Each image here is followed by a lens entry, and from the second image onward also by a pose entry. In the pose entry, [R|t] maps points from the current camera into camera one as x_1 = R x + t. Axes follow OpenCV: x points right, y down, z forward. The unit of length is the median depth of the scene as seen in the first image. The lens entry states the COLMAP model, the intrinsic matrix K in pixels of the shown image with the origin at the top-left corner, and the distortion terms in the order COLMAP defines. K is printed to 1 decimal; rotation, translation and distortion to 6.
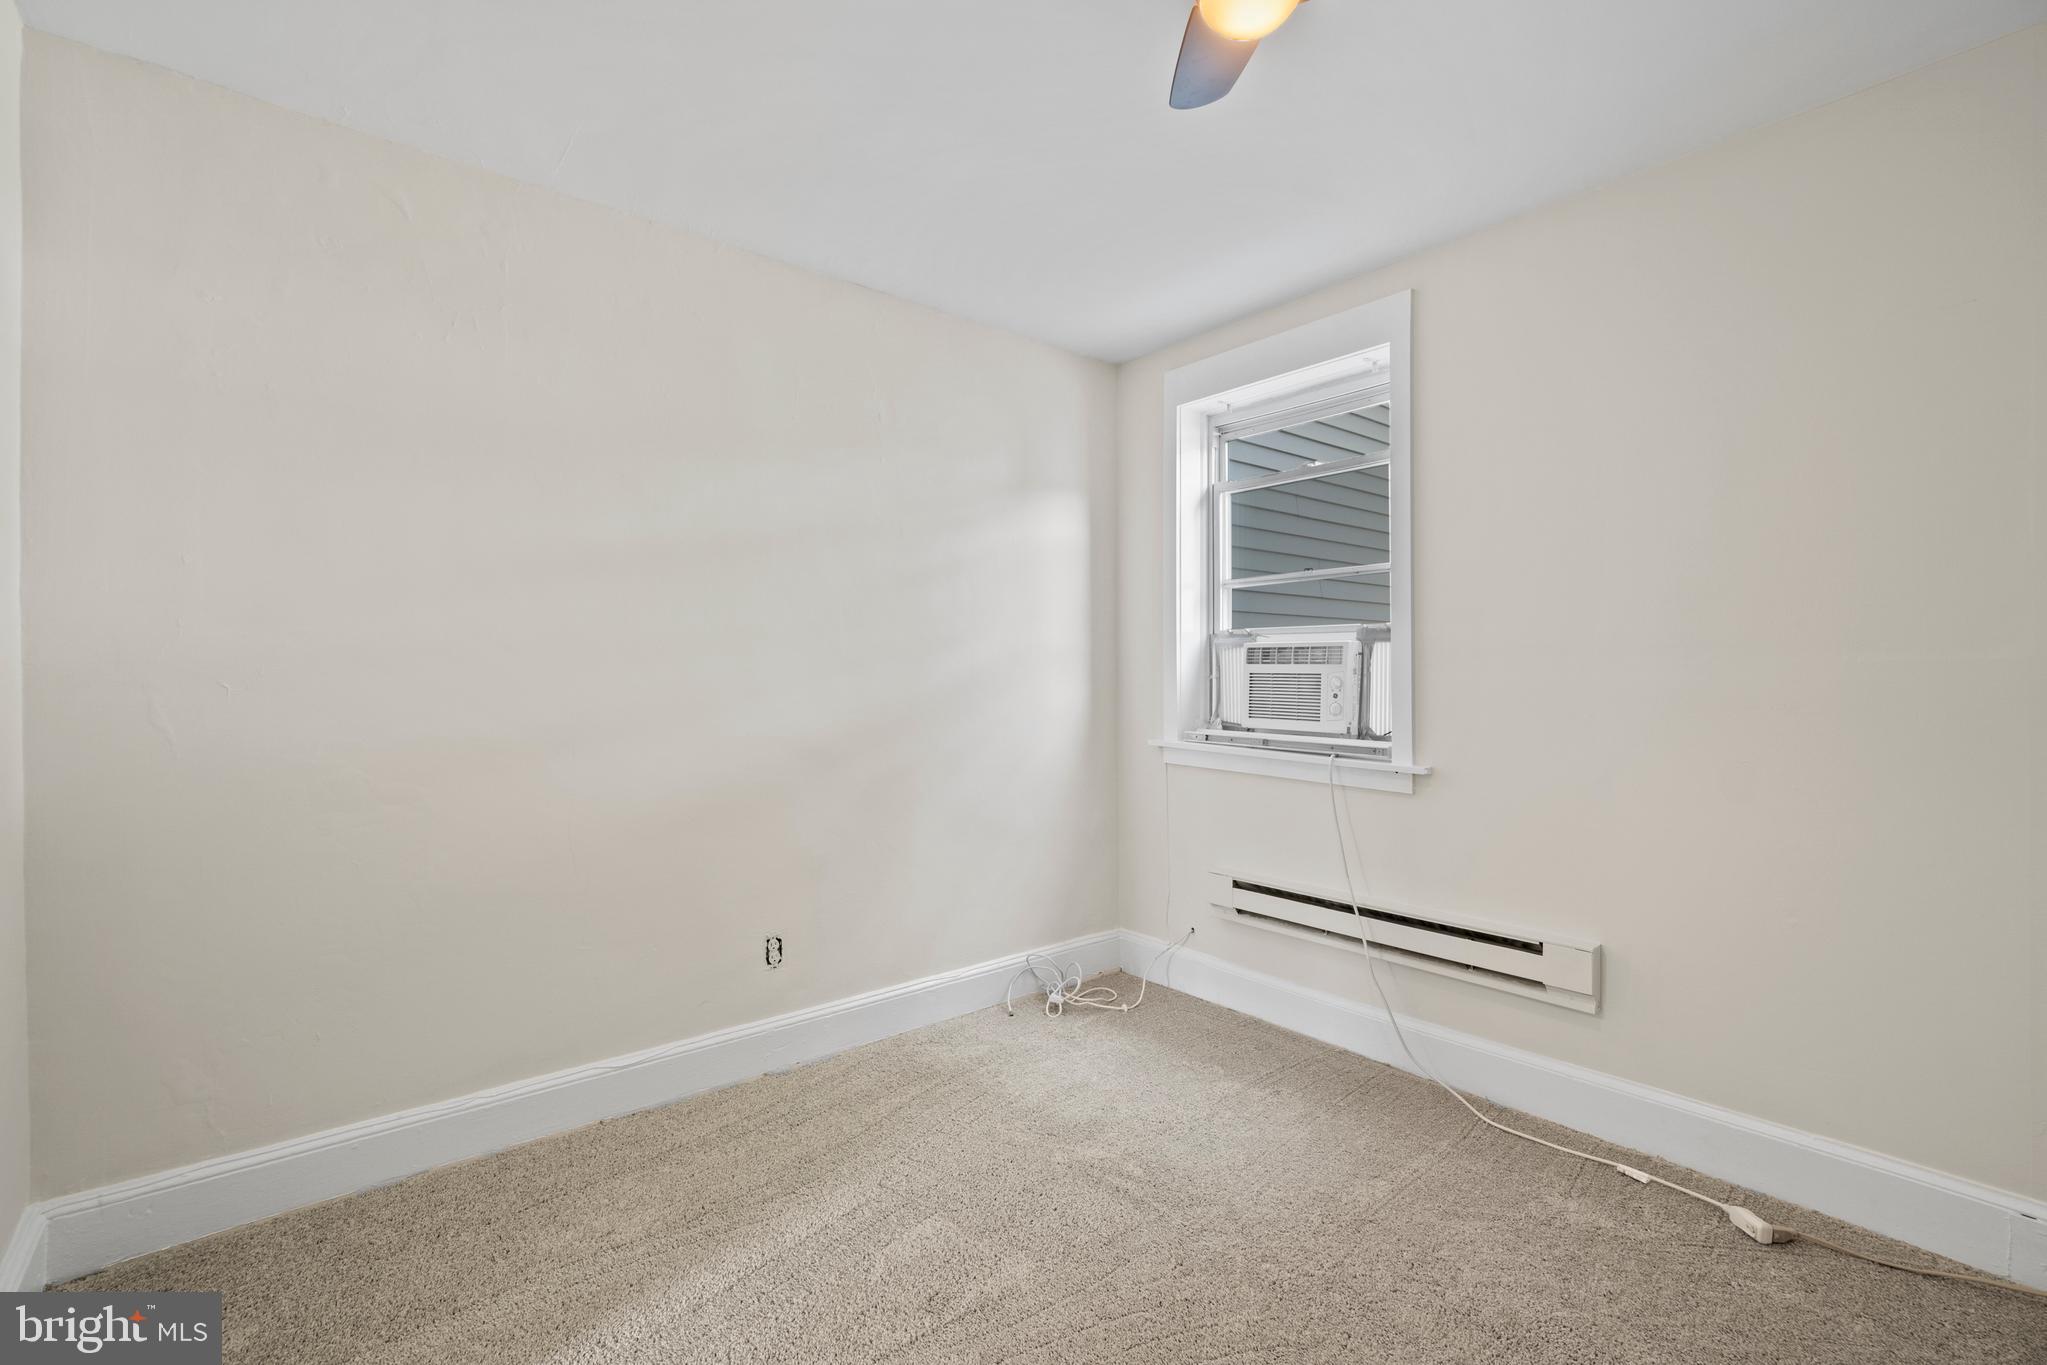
lens RADIAL K [[923.8, 0, 1017.2], [0, 923.8, 705.7], [0, 0, 1]] dist [0.002481, 0.000699]
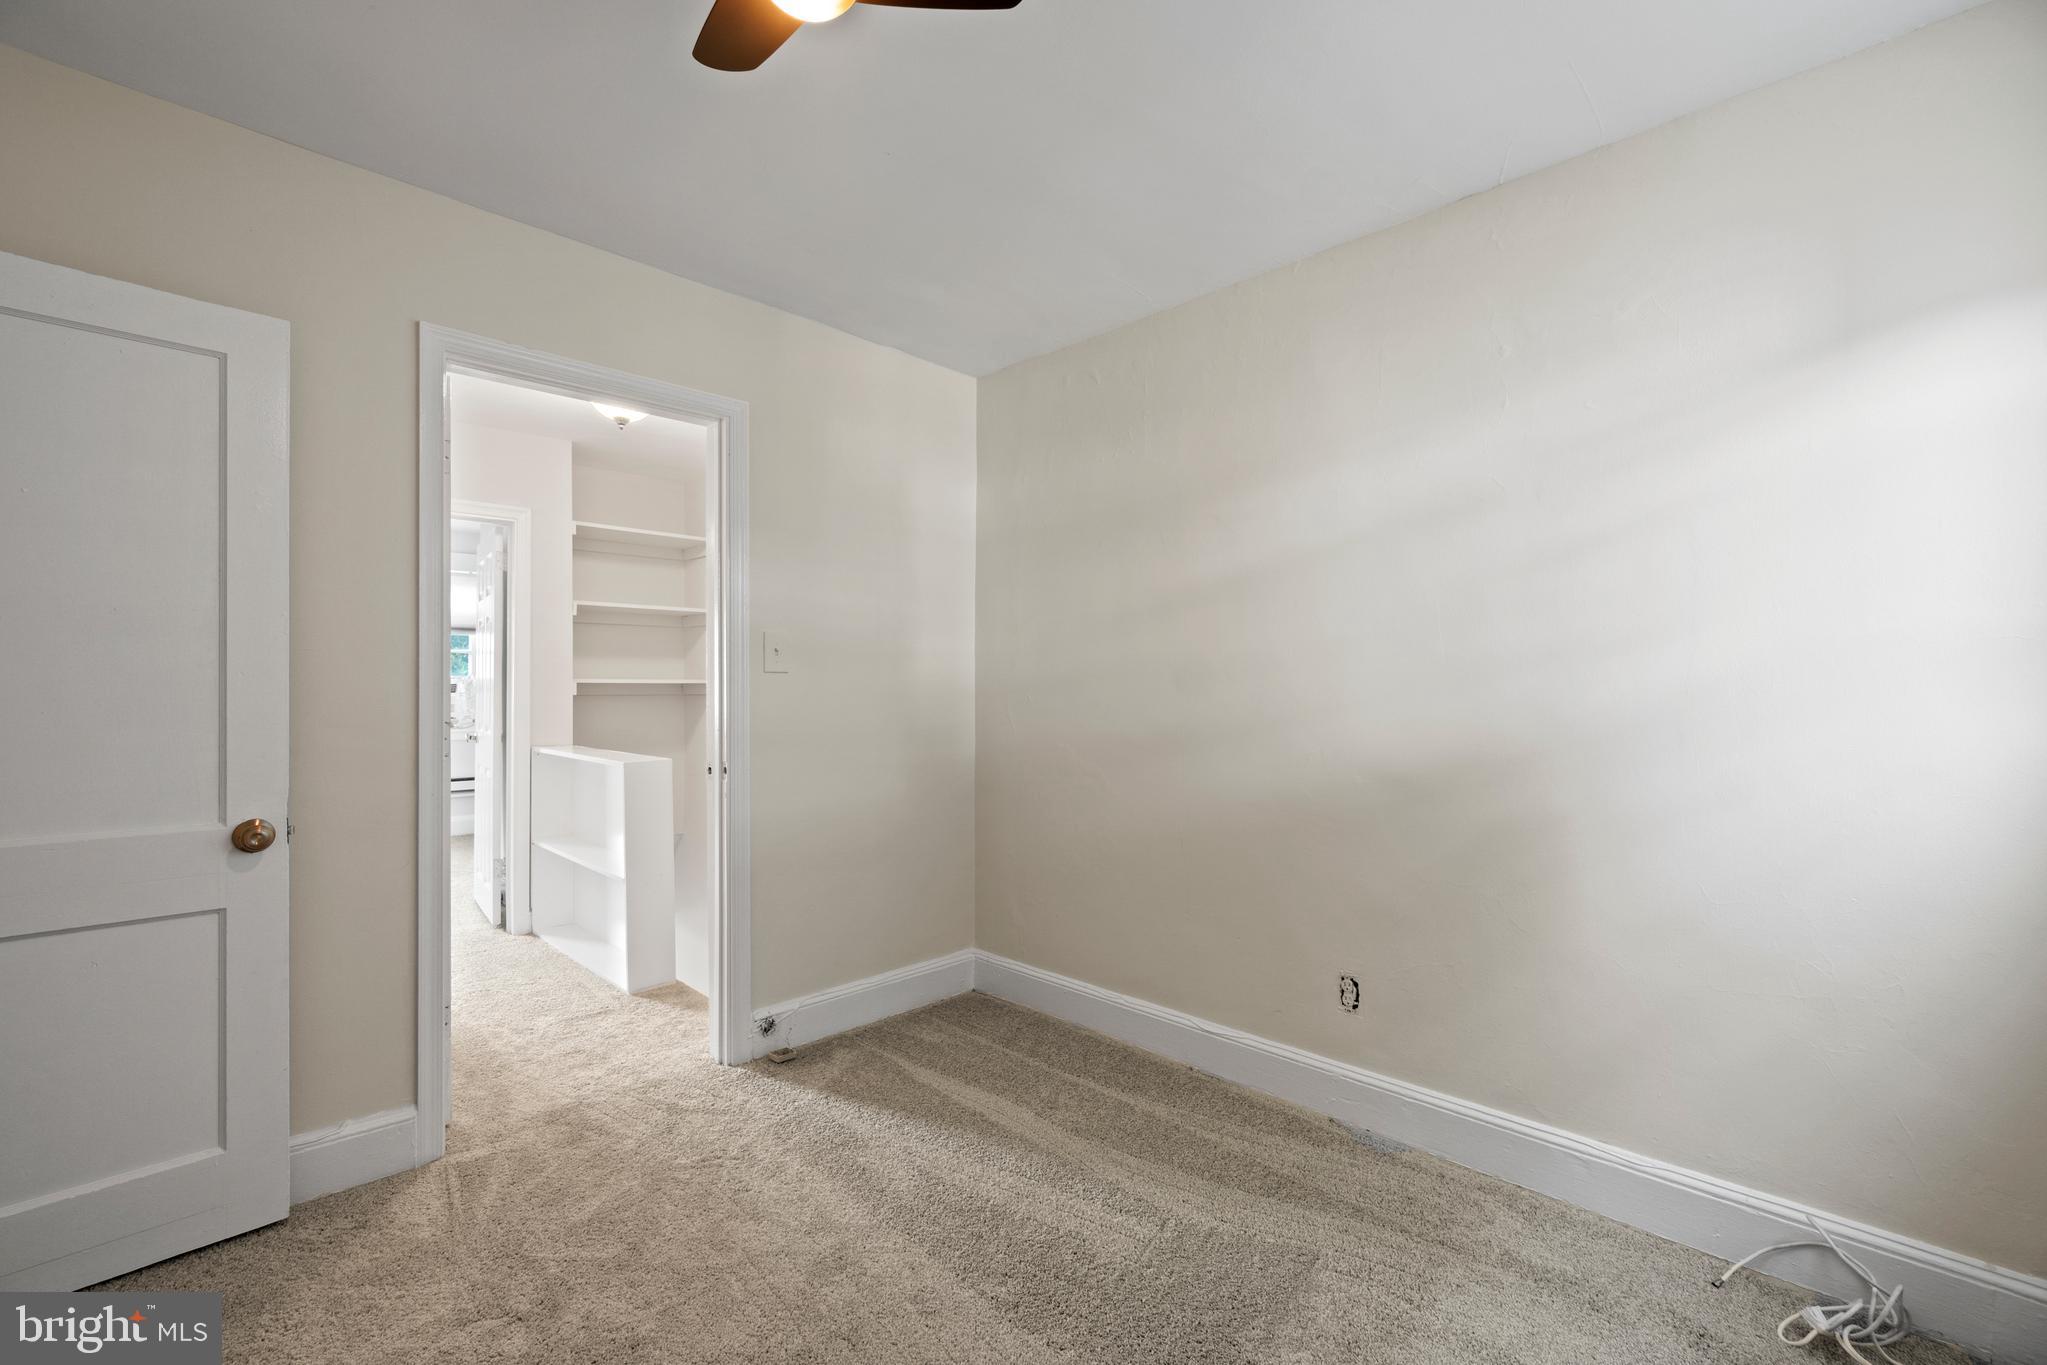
lens RADIAL K [[923.8, 0, 1017.2], [0, 923.8, 705.7], [0, 0, 1]] dist [0.002481, 0.000699]
pose [[0.055662, 0.007614, -0.998421, 0.712752], [-0.038189, 0.999255, 0.005492, -0.014921], [0.997719, 0.037823, 0.055911, 0.678331]]
